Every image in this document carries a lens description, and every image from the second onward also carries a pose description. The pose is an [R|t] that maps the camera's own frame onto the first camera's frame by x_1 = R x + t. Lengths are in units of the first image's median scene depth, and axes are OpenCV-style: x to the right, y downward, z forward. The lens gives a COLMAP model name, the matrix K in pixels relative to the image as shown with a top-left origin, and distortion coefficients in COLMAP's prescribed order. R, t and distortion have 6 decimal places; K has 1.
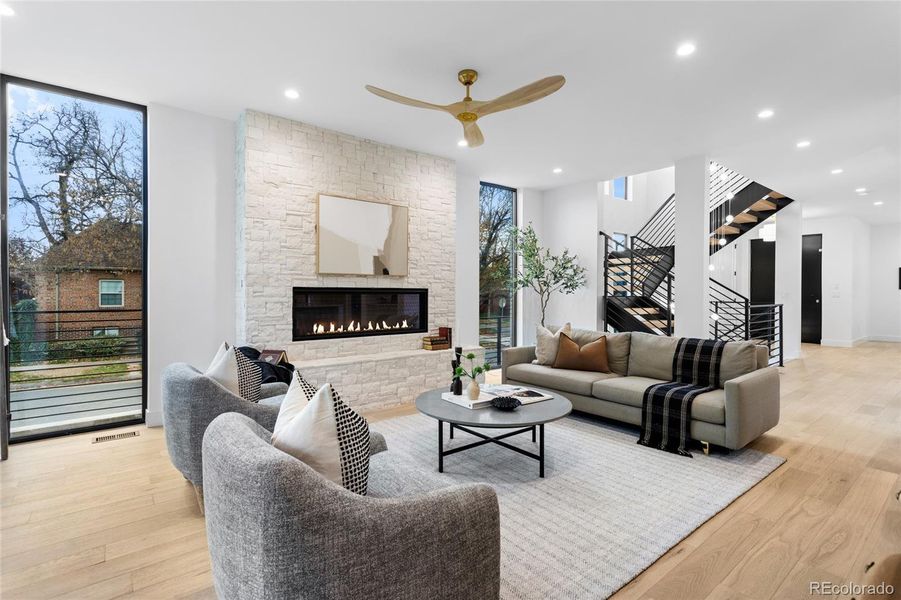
lens RADIAL K [[428.4, 0, 451.8], [0, 428.4, 293.9], [0, 0, 1]] dist [0.004640, -0.000483]
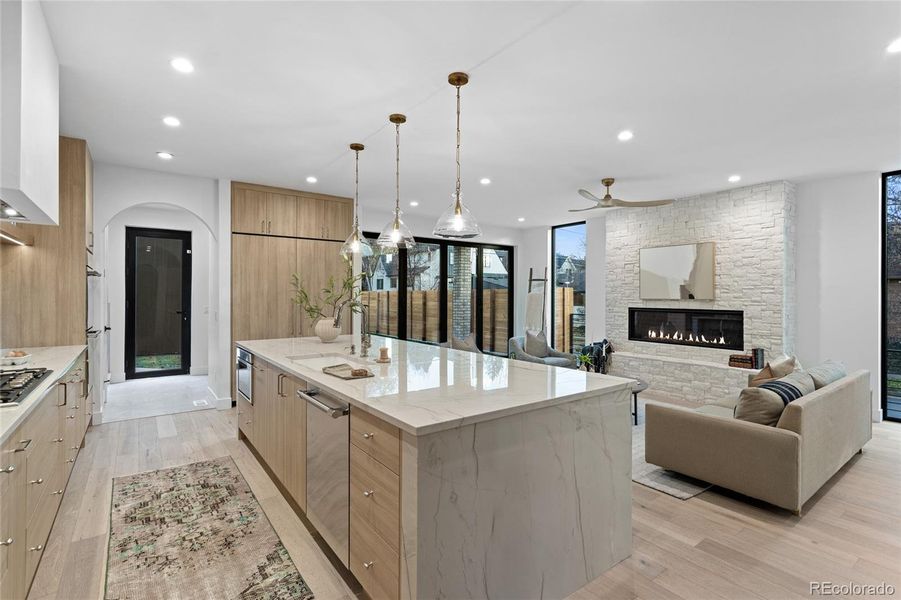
lens RADIAL K [[428.4, 0, 451.0], [0, 428.4, 297.9], [0, 0, 1]] dist [0.004640, -0.000483]
pose [[-0.031873, 0.005277, -0.999478, 1.181371], [-0.005468, 0.999970, 0.005454, -0.052259], [0.999477, 0.005639, -0.031843, 0.328679]]
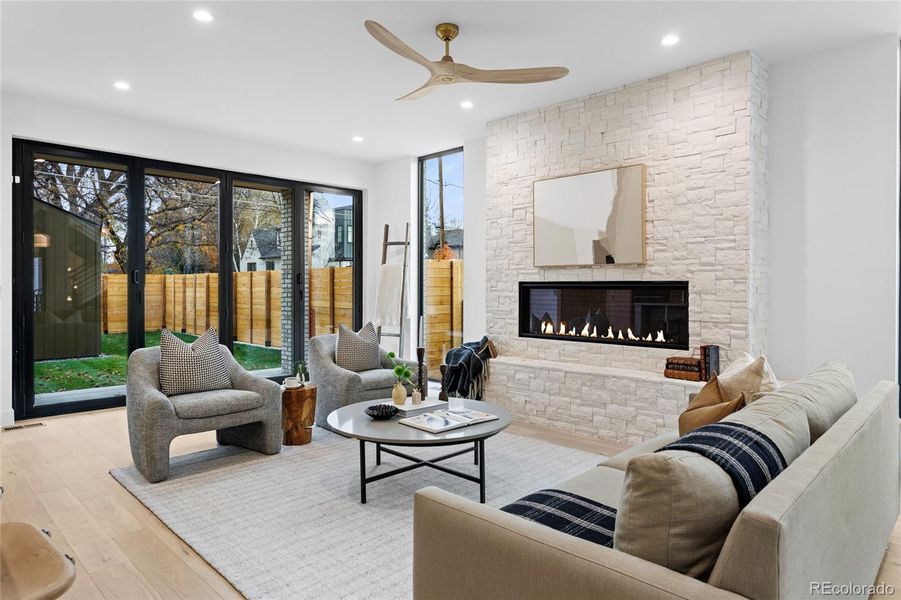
lens RADIAL K [[551.0, 0, 451.2], [0, 551.0, 295.7], [0, 0, 1]] dist [-0.020505, 0.002611]
pose [[0.119236, 0.012071, -0.992793, 0.786005], [-0.005194, 0.999920, 0.011534, 0.001615], [0.992852, 0.003781, 0.119289, 0.625273]]
